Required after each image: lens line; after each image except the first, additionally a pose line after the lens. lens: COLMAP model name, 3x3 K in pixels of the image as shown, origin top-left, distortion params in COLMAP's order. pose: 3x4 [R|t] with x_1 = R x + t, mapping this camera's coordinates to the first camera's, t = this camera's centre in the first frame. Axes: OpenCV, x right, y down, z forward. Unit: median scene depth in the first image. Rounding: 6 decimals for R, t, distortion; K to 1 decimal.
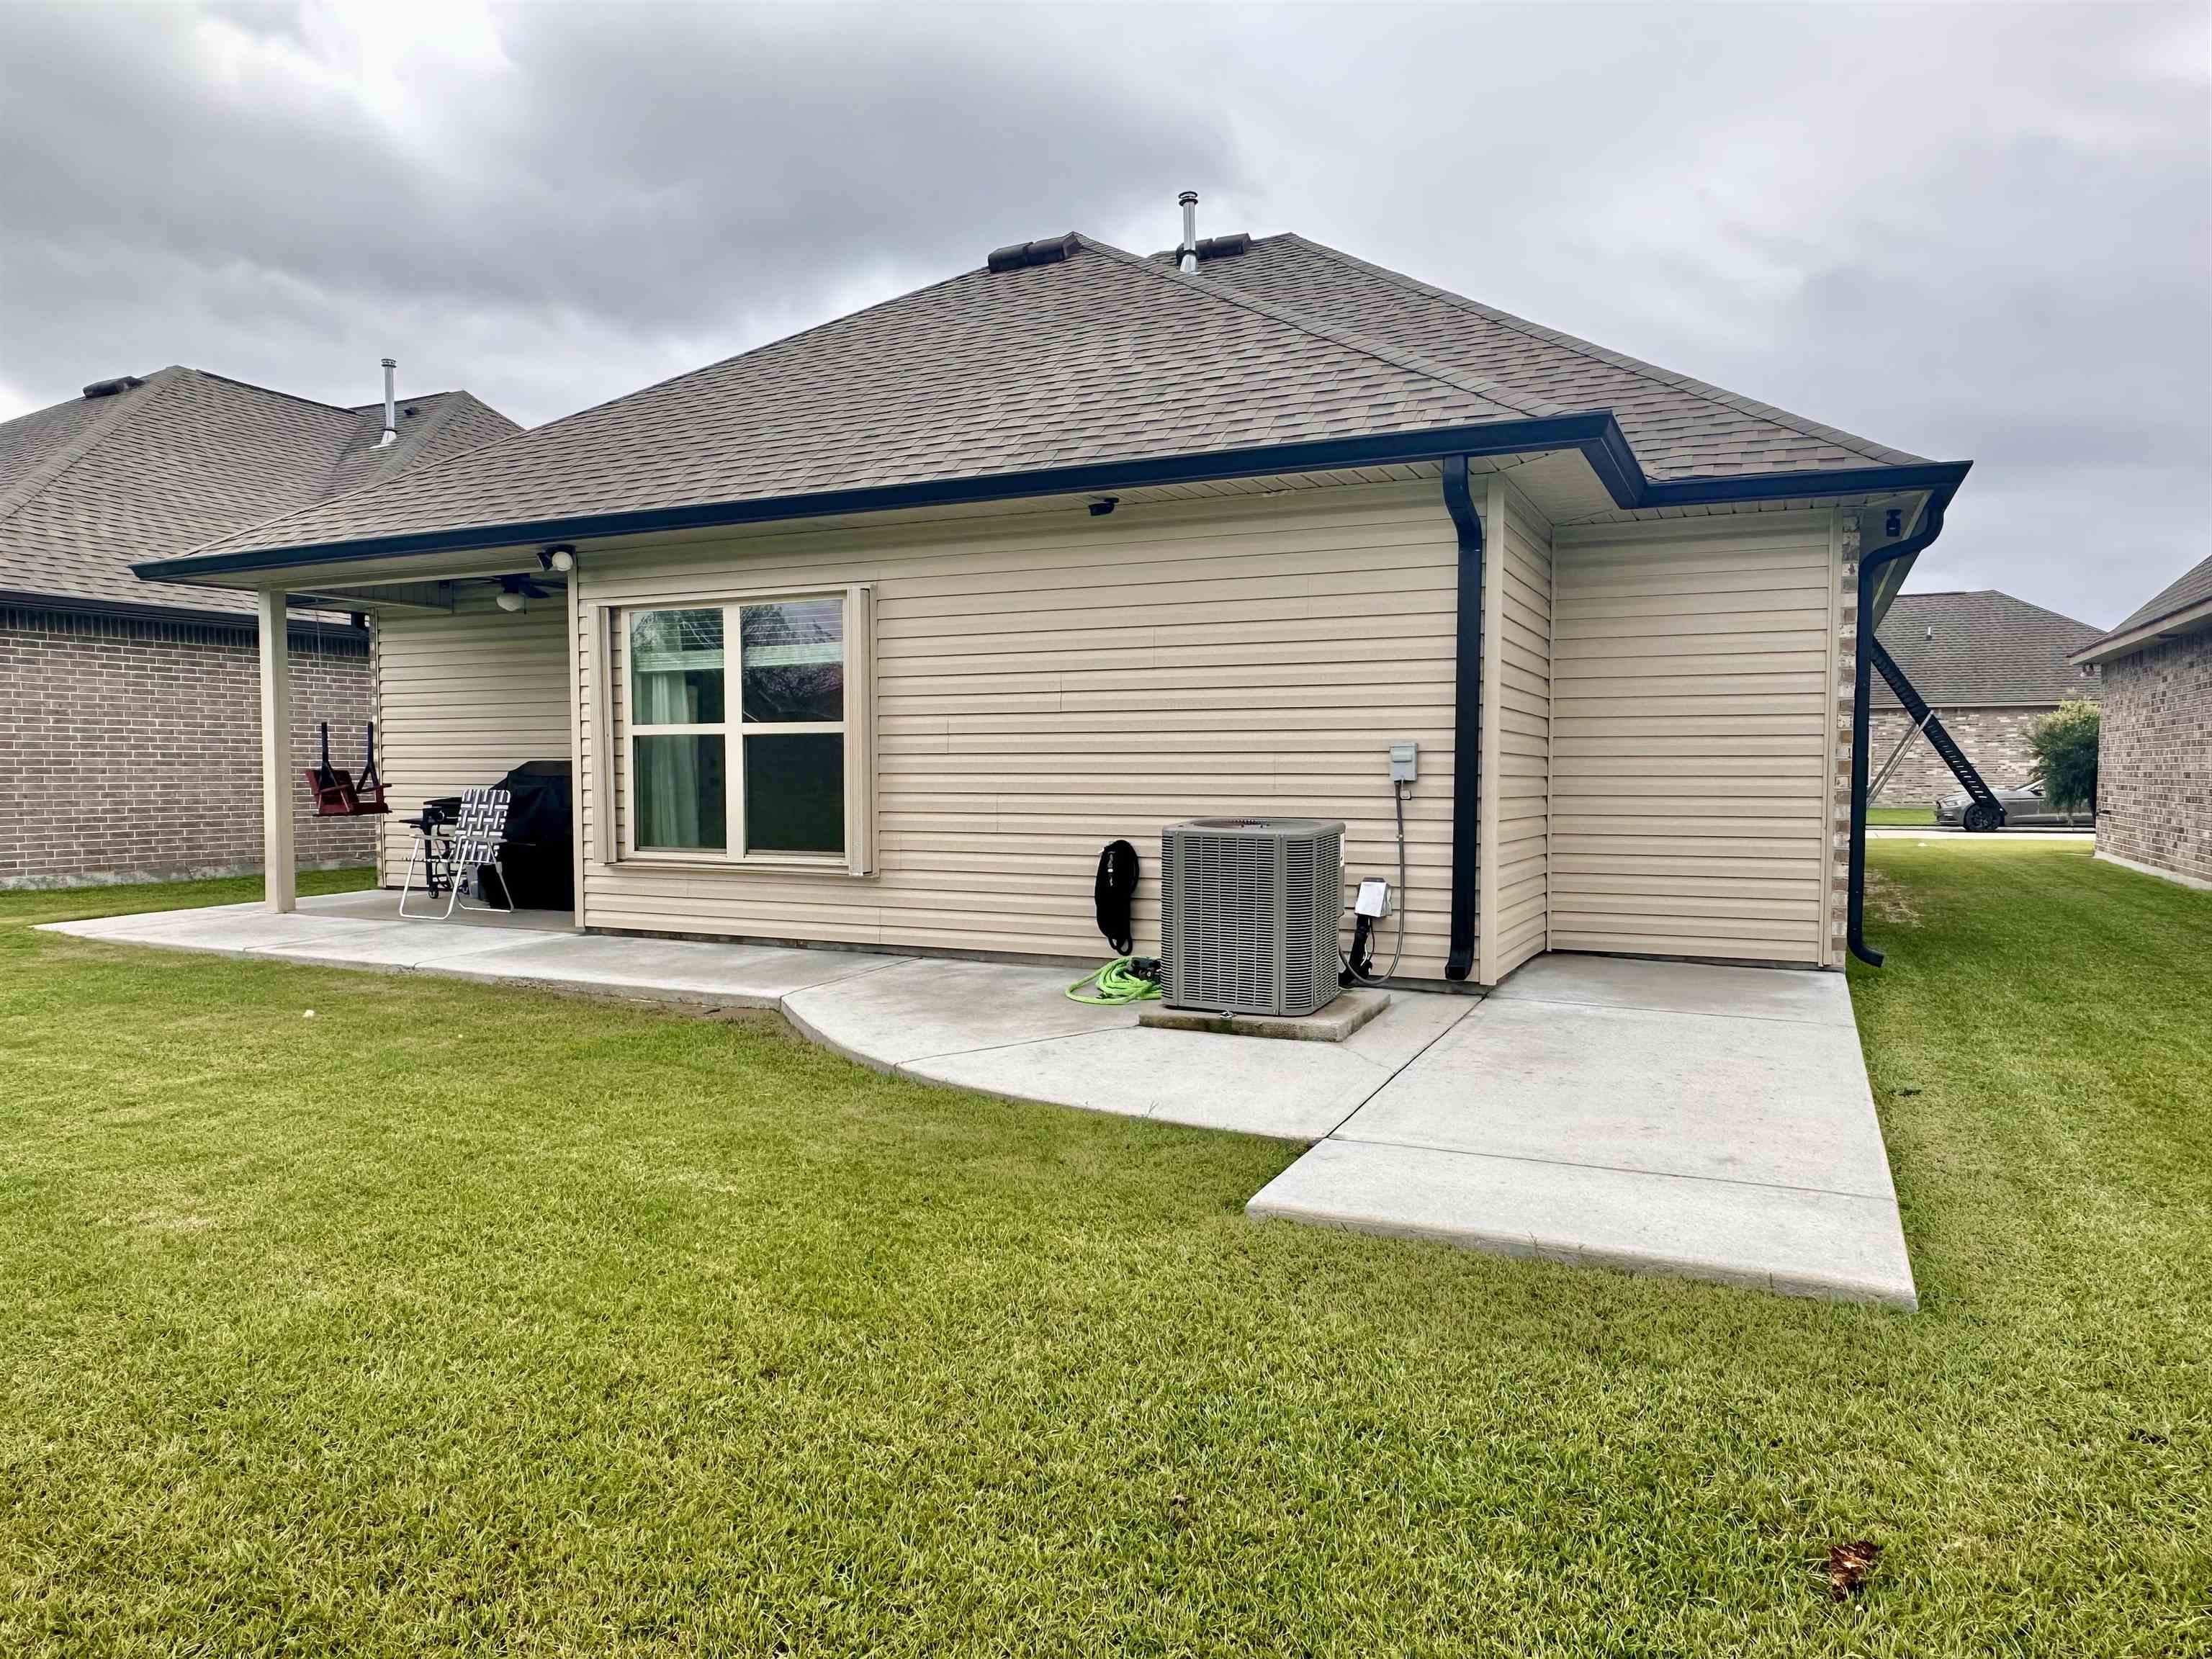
lens RADIAL K [[1452.4, 0, 1106.0], [0, 1452.4, 829.5], [0, 0, 1]] dist [0.003571, 0.001712]
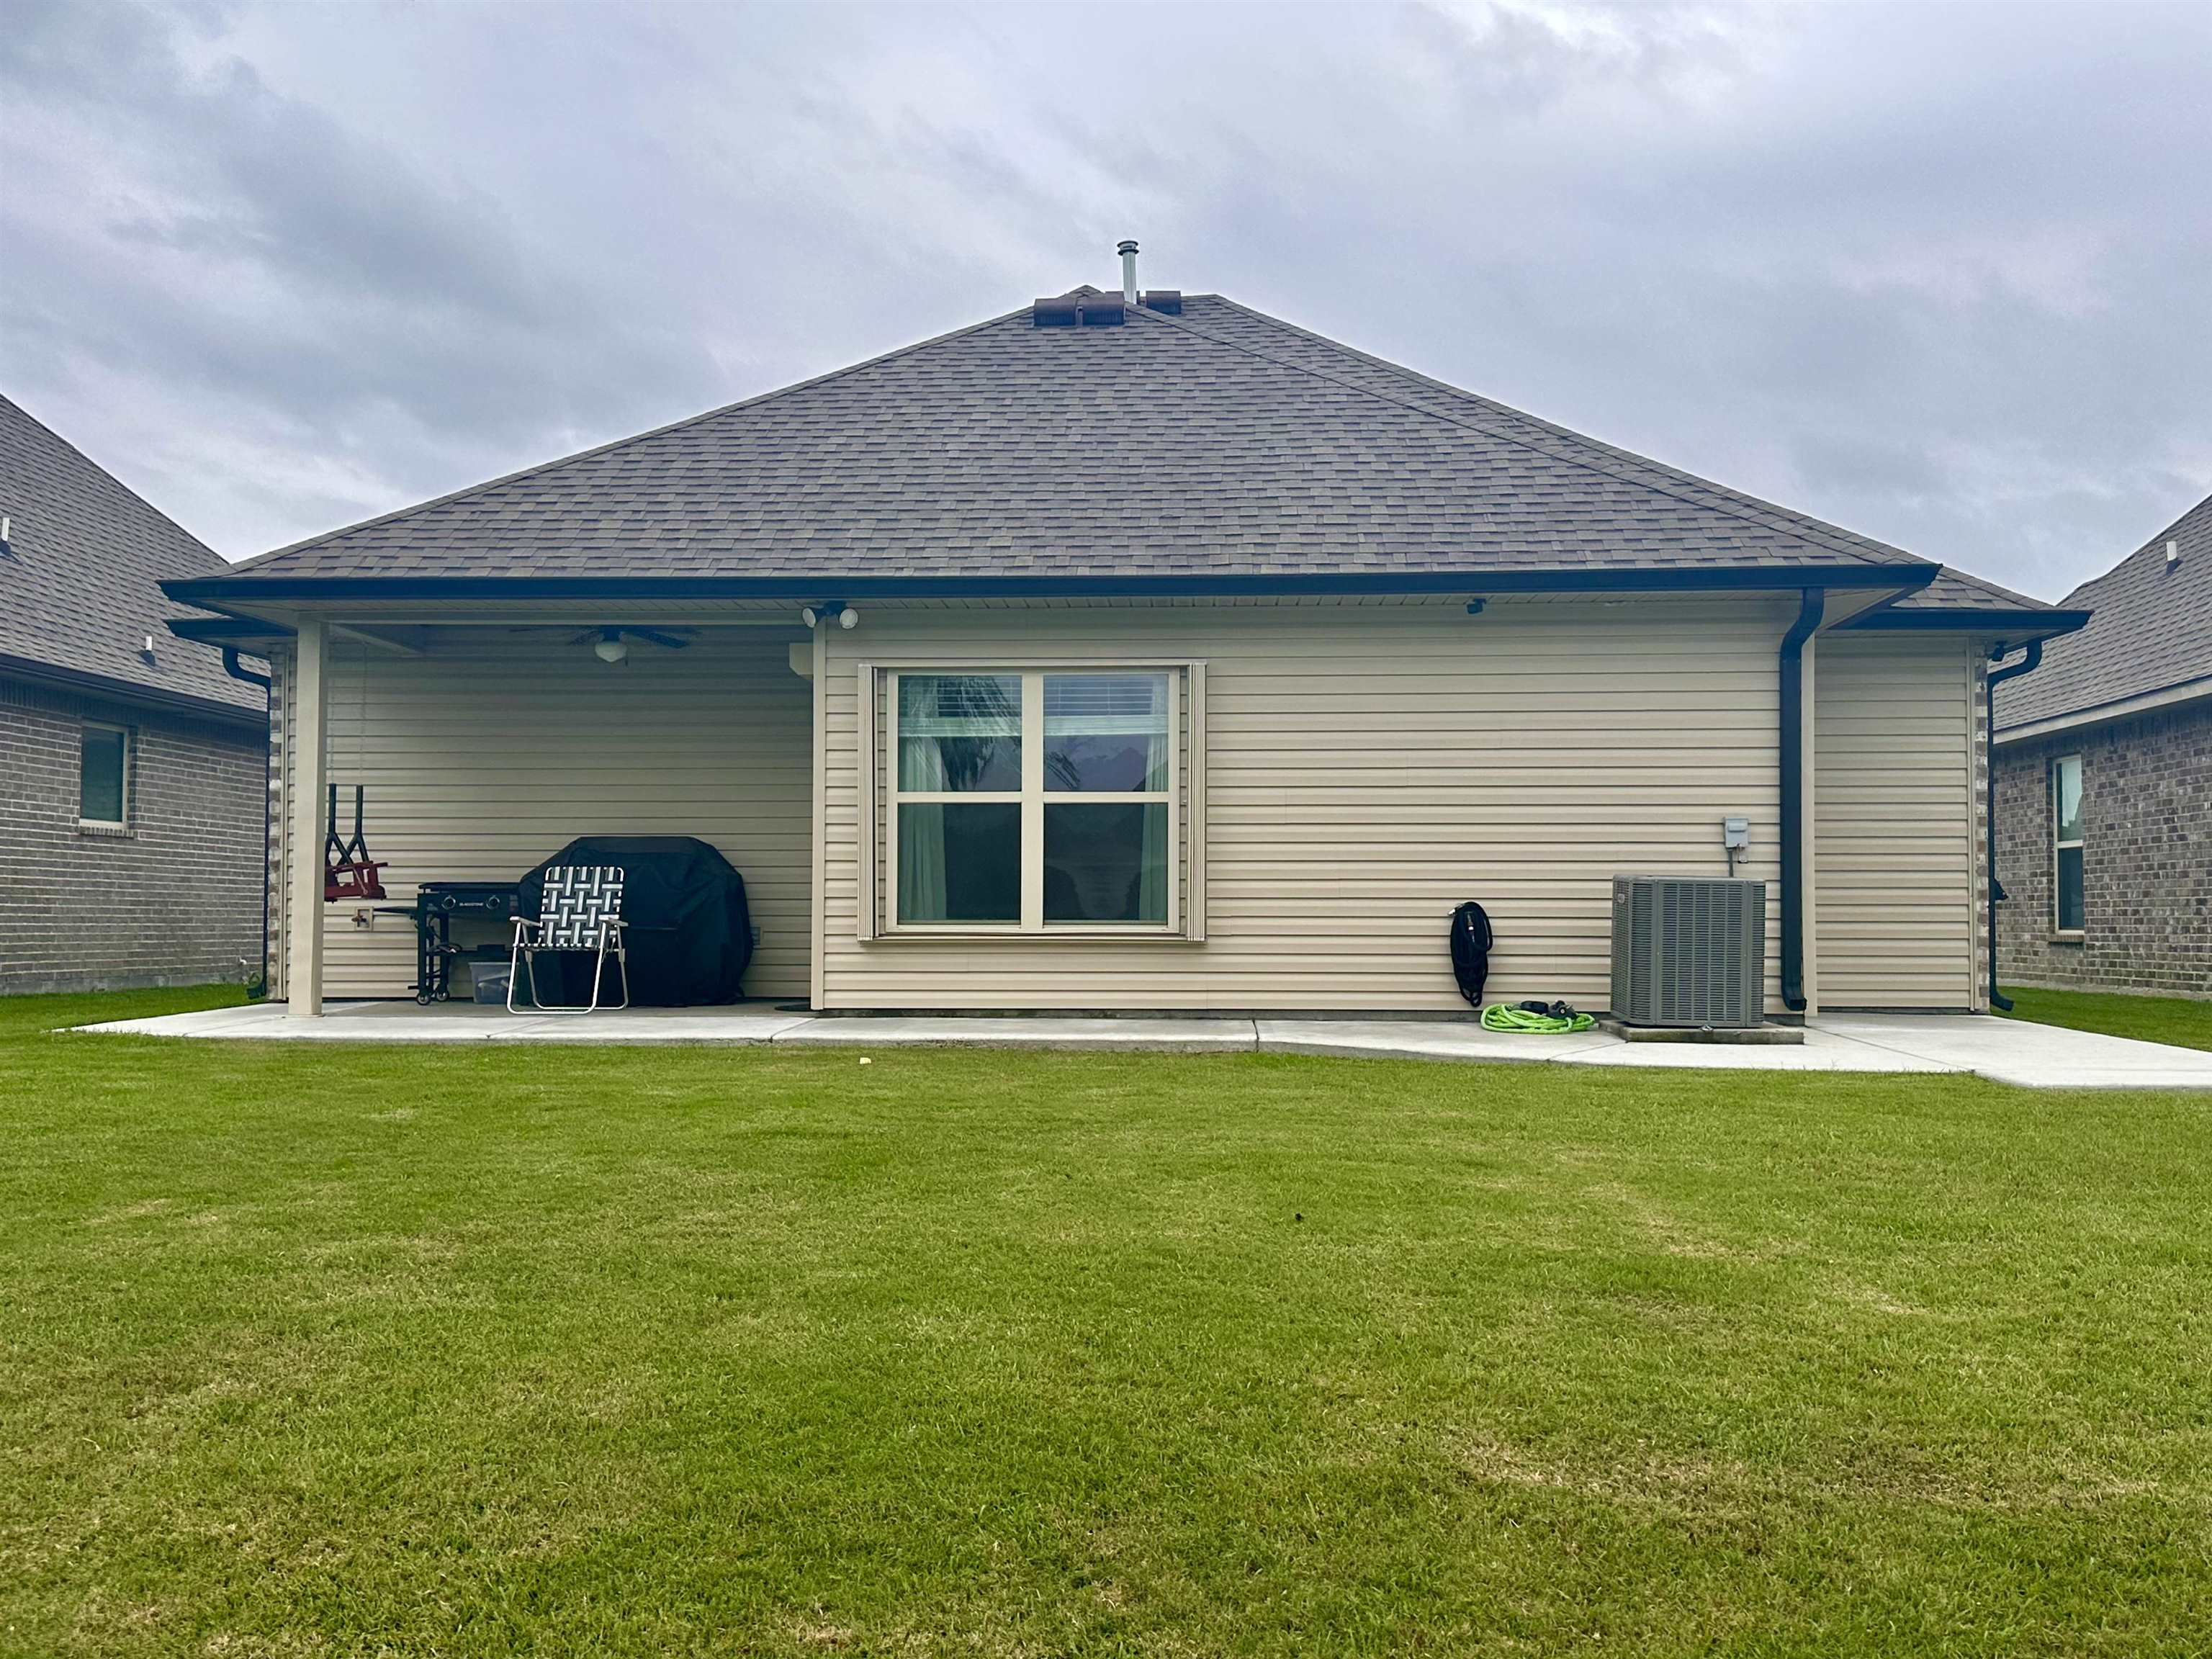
lens RADIAL K [[2136.6, 0, 1106.0], [0, 2136.6, 829.5], [0, 0, 1]] dist [0.124201, -0.019520]
pose [[0.922683, 0.018351, 0.385123, -0.775937], [0.014199, 0.996572, -0.081503, 0.072187], [-0.385298, 0.080670, 0.919259, -0.356969]]
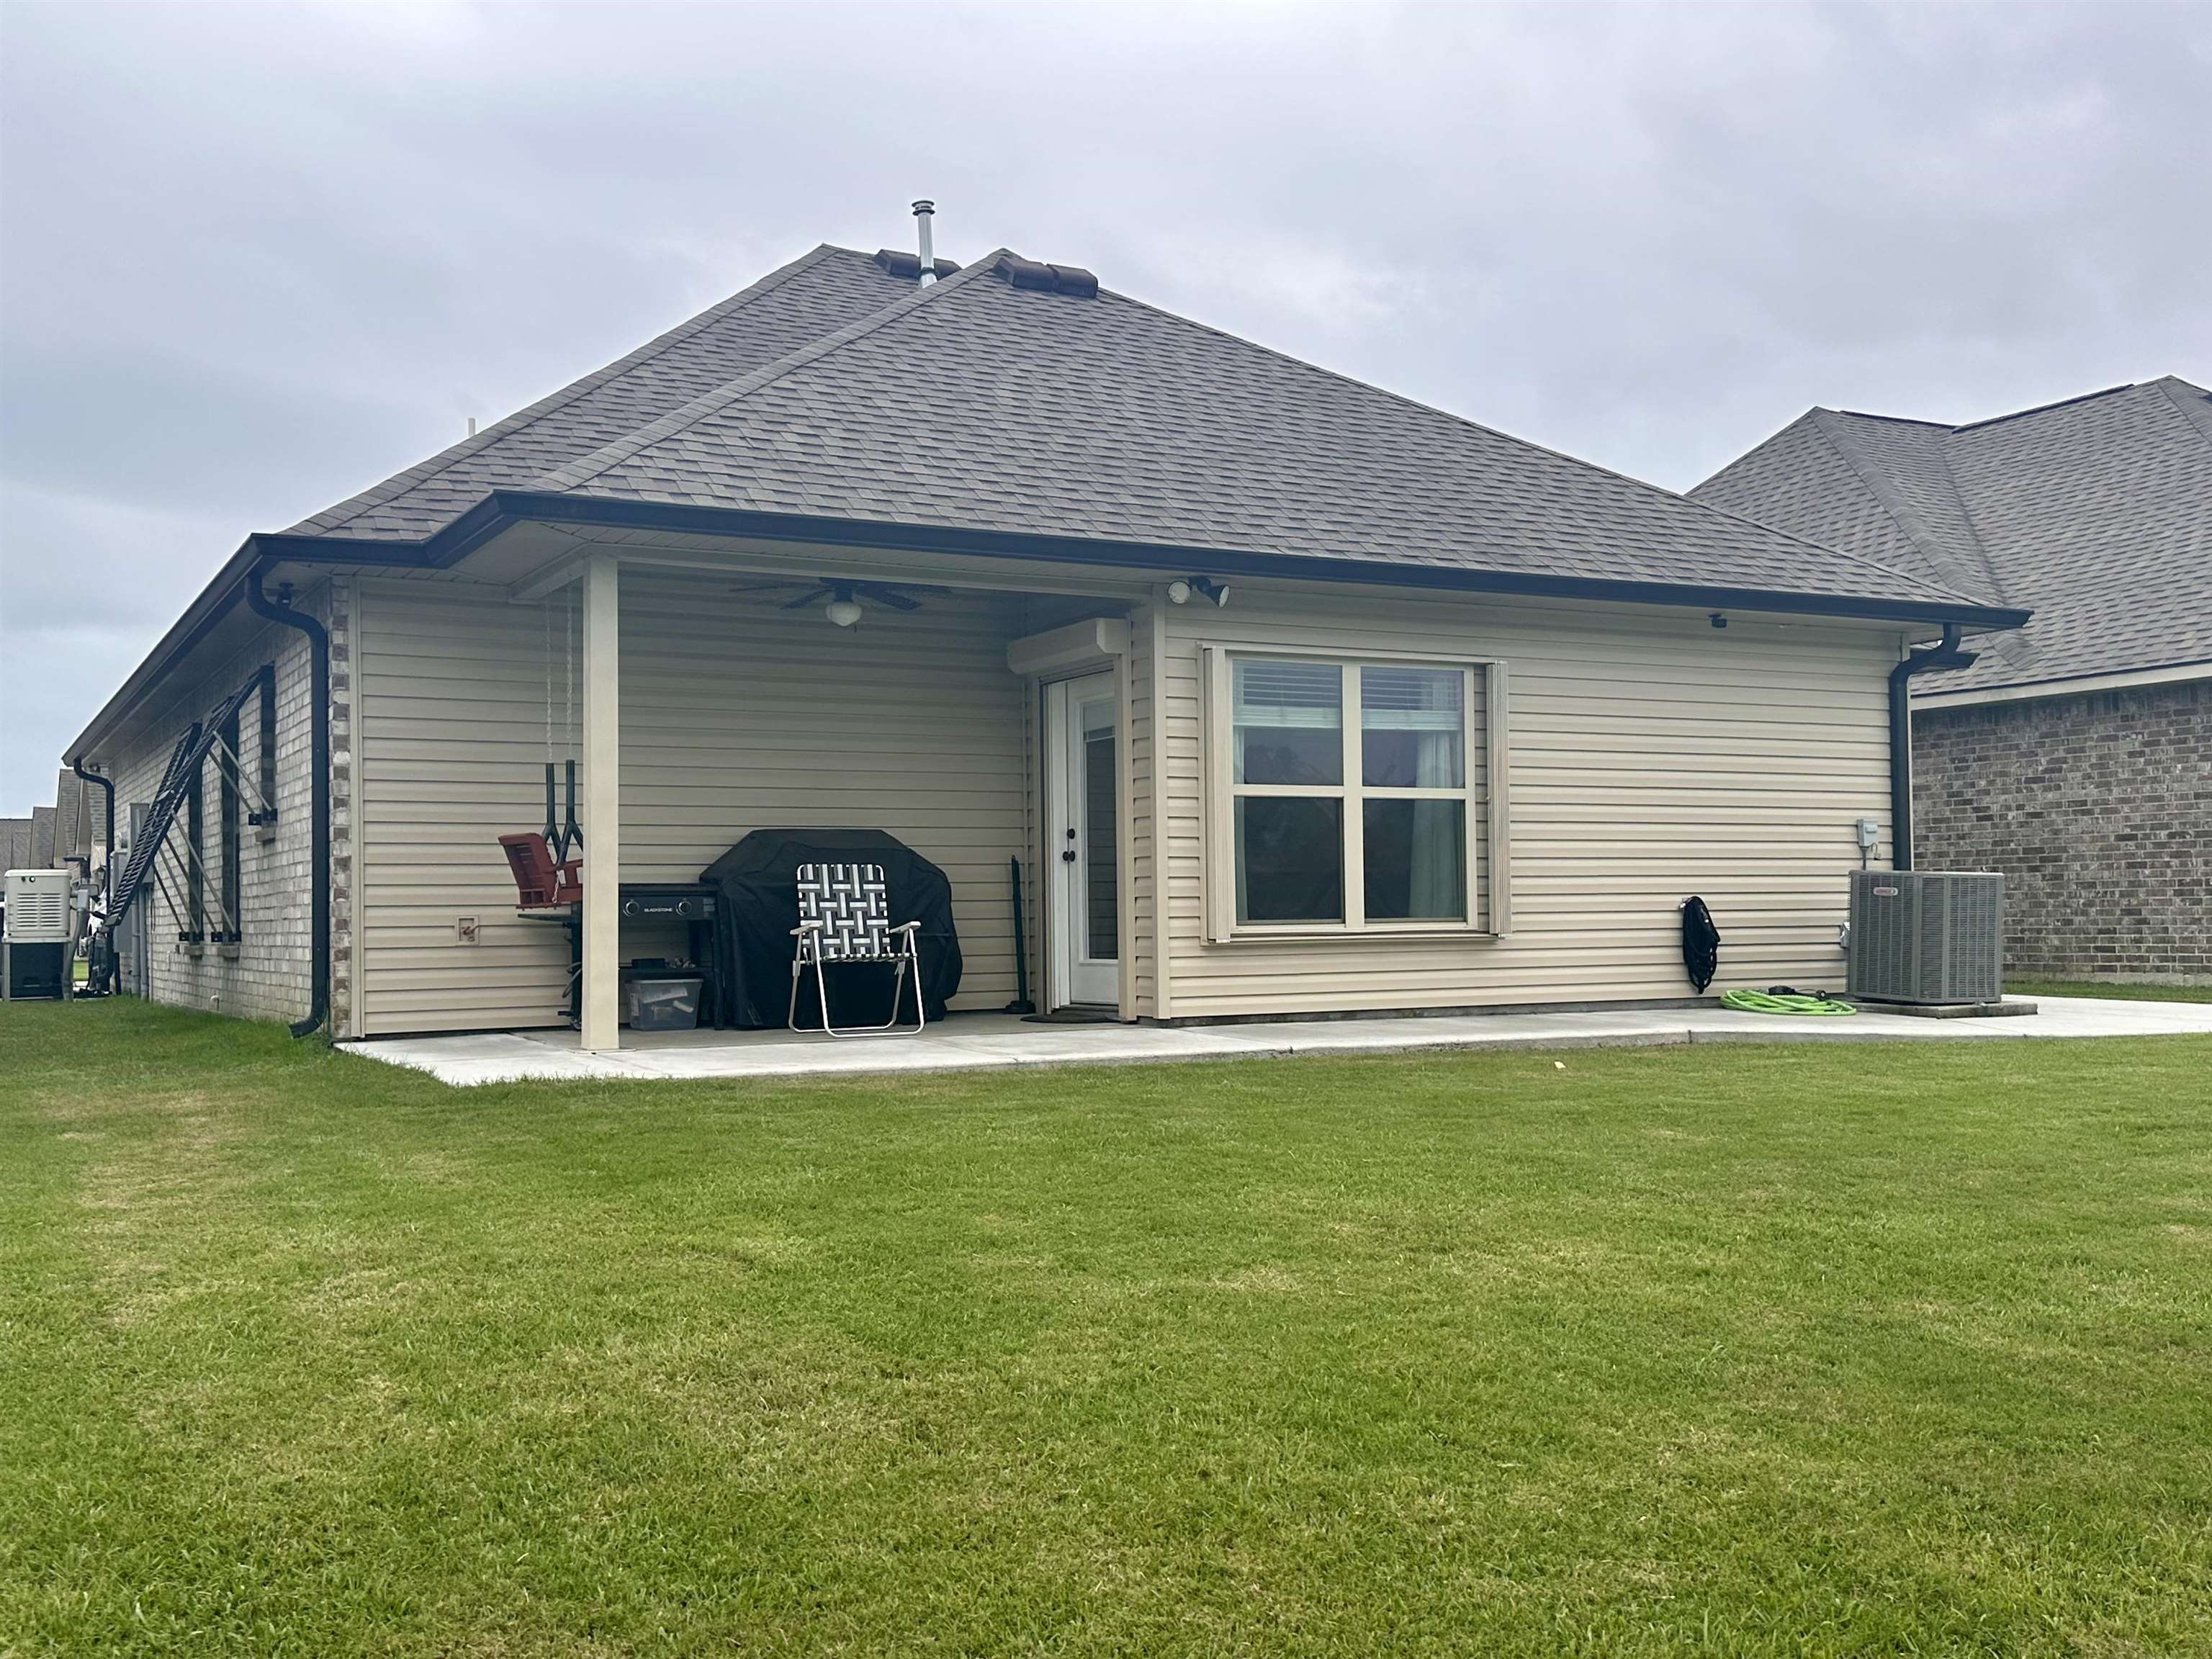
lens RADIAL K [[2136.6, 0, 1106.0], [0, 2136.6, 829.5], [0, 0, 1]] dist [0.124201, -0.019520]
pose [[0.578604, 0.025451, 0.815211, -1.510809], [0.048006, 0.996717, -0.065191, 0.039577], [-0.814194, 0.076855, 0.575483, 0.326224]]
